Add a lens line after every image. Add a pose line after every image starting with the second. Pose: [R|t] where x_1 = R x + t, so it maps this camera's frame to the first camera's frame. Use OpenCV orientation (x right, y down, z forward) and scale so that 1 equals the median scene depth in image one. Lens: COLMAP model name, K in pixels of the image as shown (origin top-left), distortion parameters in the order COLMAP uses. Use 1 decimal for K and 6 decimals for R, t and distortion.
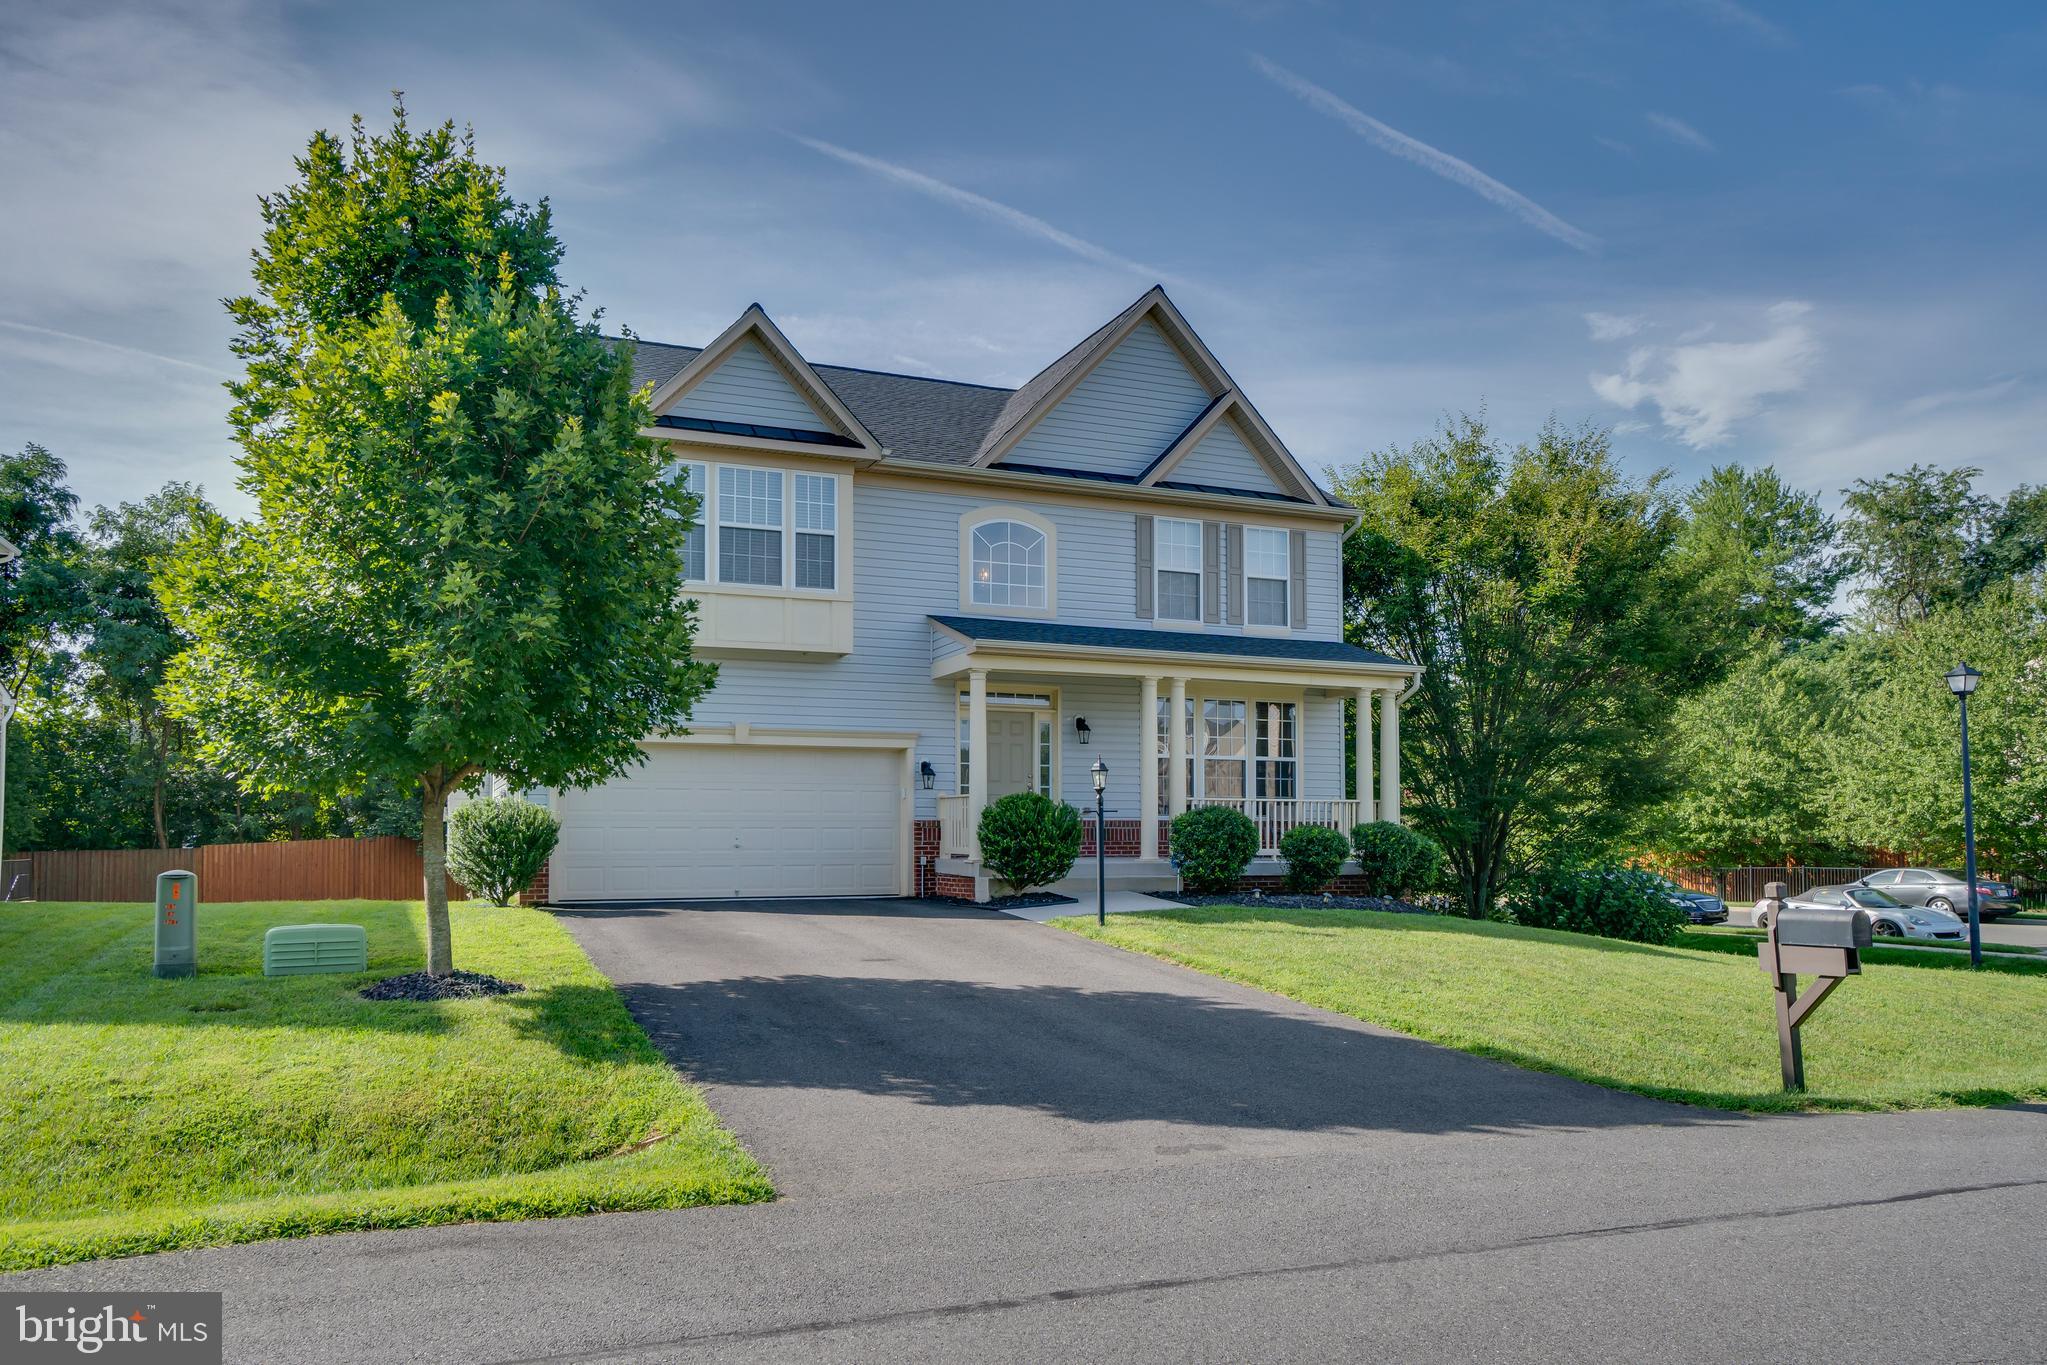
lens RADIAL K [[1475.8, 0, 1026.1], [0, 1475.8, 734.9], [0, 0, 1]] dist [0.021620, 0.002194]
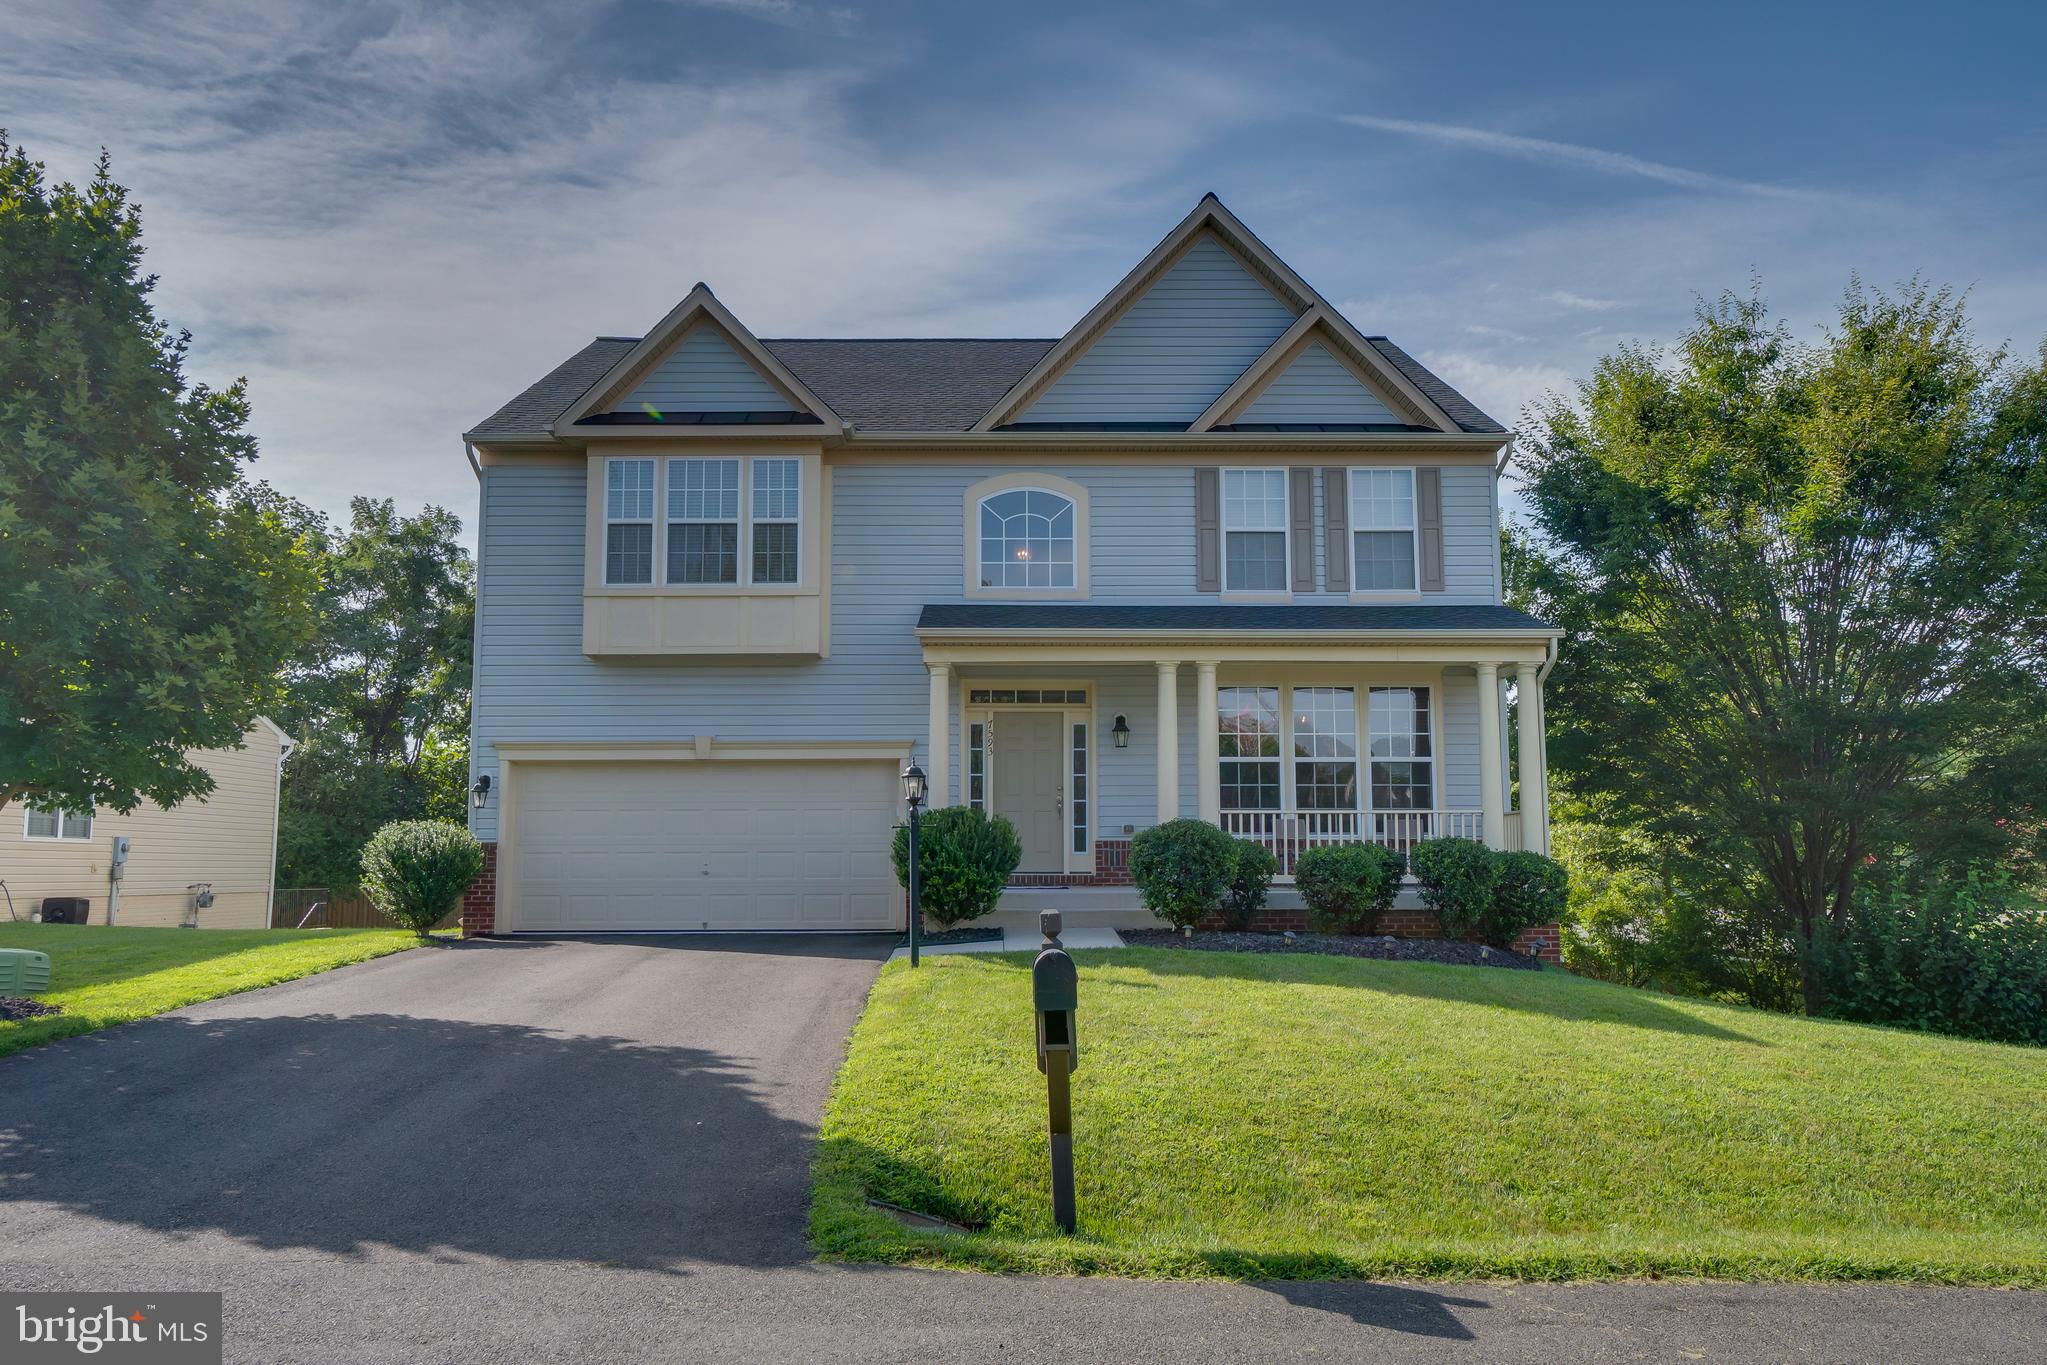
lens RADIAL K [[1570.0, 0, 1020.1], [0, 1570.0, 623.5], [0, 0, 1]] dist [-0.004462, 0.004800]
pose [[0.919848, -0.060877, -0.387521, 0.325750], [0.030368, 0.995971, -0.084378, 0.009232], [0.391097, 0.065847, 0.917991, 0.163721]]
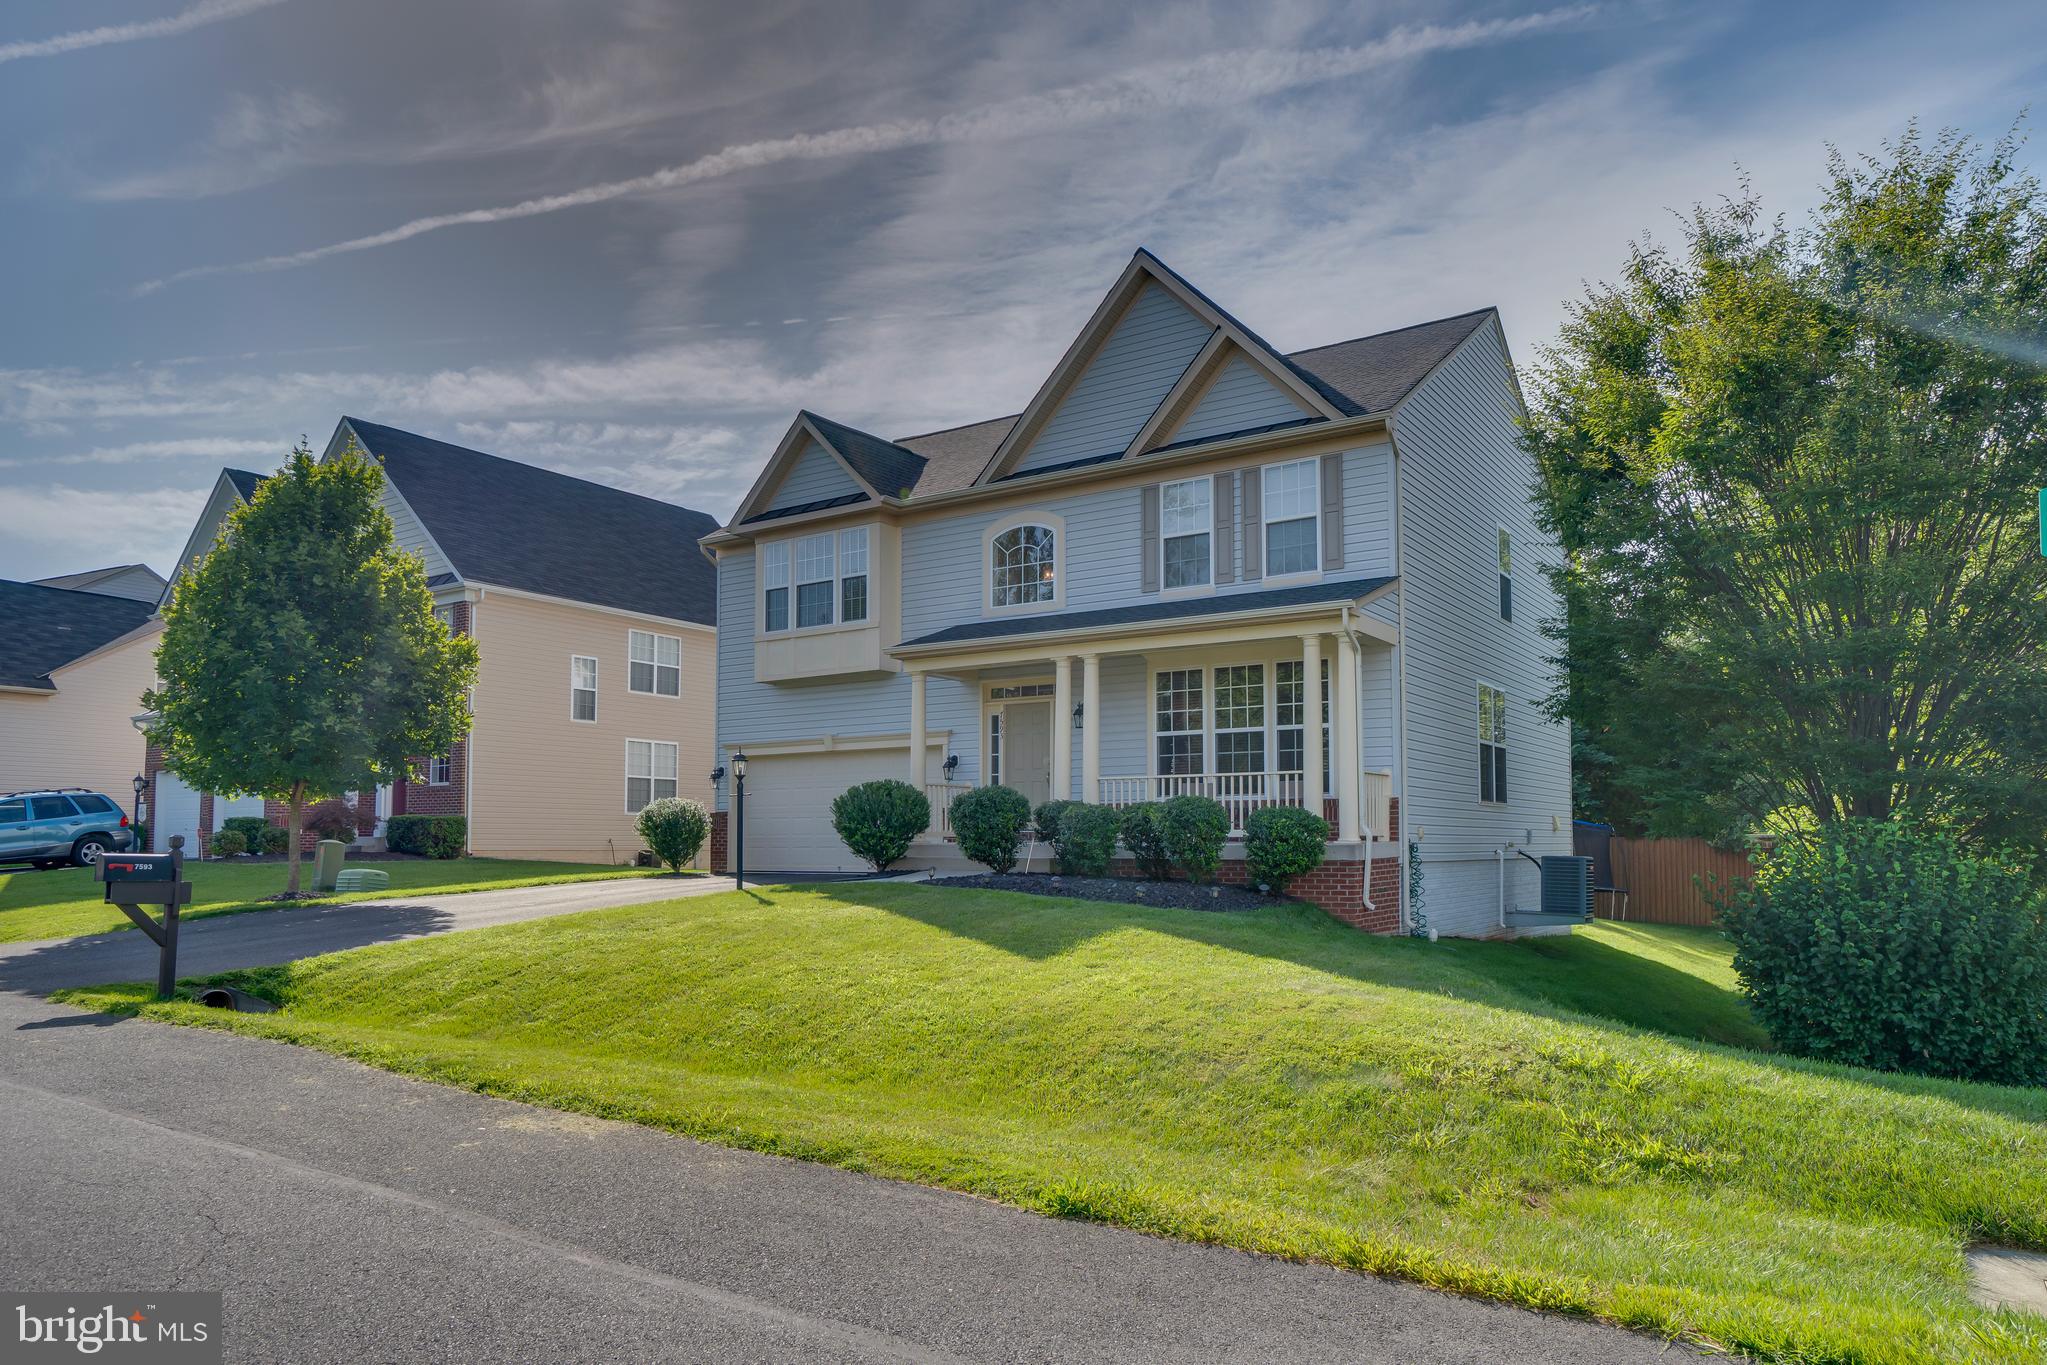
lens RADIAL K [[1362.1, 0, 1023.5], [0, 1362.1, 682.5], [0, 0, 1]] dist [0.004491, 0.000042]
pose [[0.518995, -0.095338, -0.849444, 0.799196], [0.070182, 0.995158, -0.068812, 0.035734], [0.851891, -0.023903, 0.523173, 0.470419]]
